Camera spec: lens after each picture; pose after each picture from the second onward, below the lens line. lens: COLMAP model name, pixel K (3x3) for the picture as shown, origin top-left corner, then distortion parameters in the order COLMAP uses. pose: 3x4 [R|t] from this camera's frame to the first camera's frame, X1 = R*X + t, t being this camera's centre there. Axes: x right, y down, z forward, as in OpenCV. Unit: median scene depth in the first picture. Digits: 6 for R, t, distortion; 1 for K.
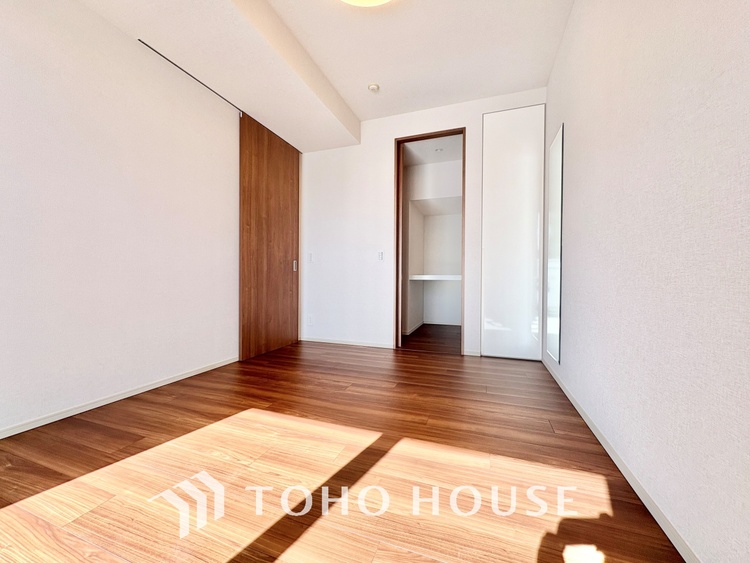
lens RADIAL K [[298.9, 0, 375.0], [0, 298.9, 281.5], [0, 0, 1]] dist [0.001266, 0.000004]
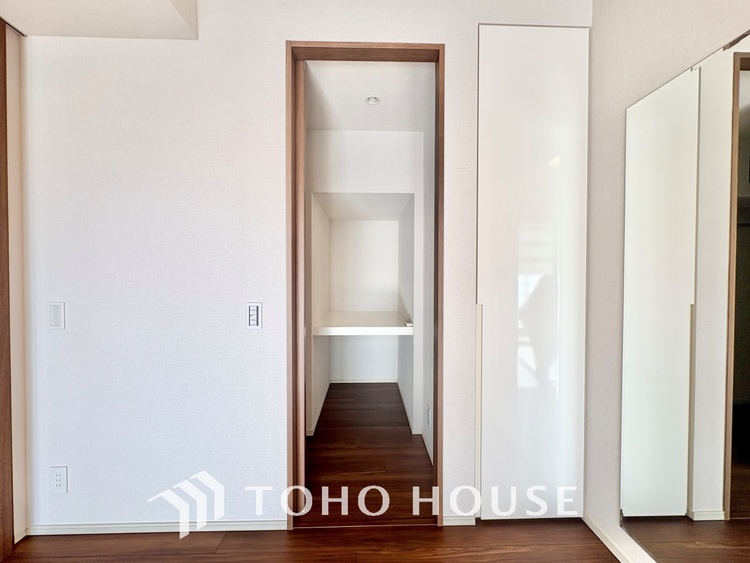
lens RADIAL K [[287.8, 0, 384.1], [0, 287.8, 279.8], [0, 0, 1]] dist [0.001429, 0.000094]
pose [[0.929469, -0.007426, 0.368825, 0.046820], [0.008595, 0.999962, -0.001524, -0.152611], [-0.368799, 0.004587, 0.929498, 0.635775]]
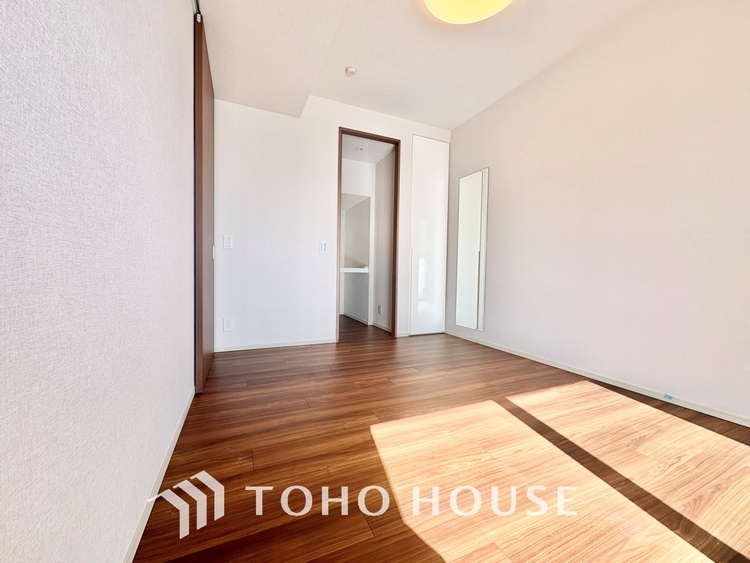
lens RADIAL K [[298.9, 0, 375.0], [0, 298.9, 281.5], [0, 0, 1]] dist [0.001266, 0.000004]
pose [[0.720259, -0.016367, 0.693512, -0.591325], [-0.002583, 0.999651, 0.026275, -0.003279], [-0.693701, -0.020717, 0.719965, 0.236547]]
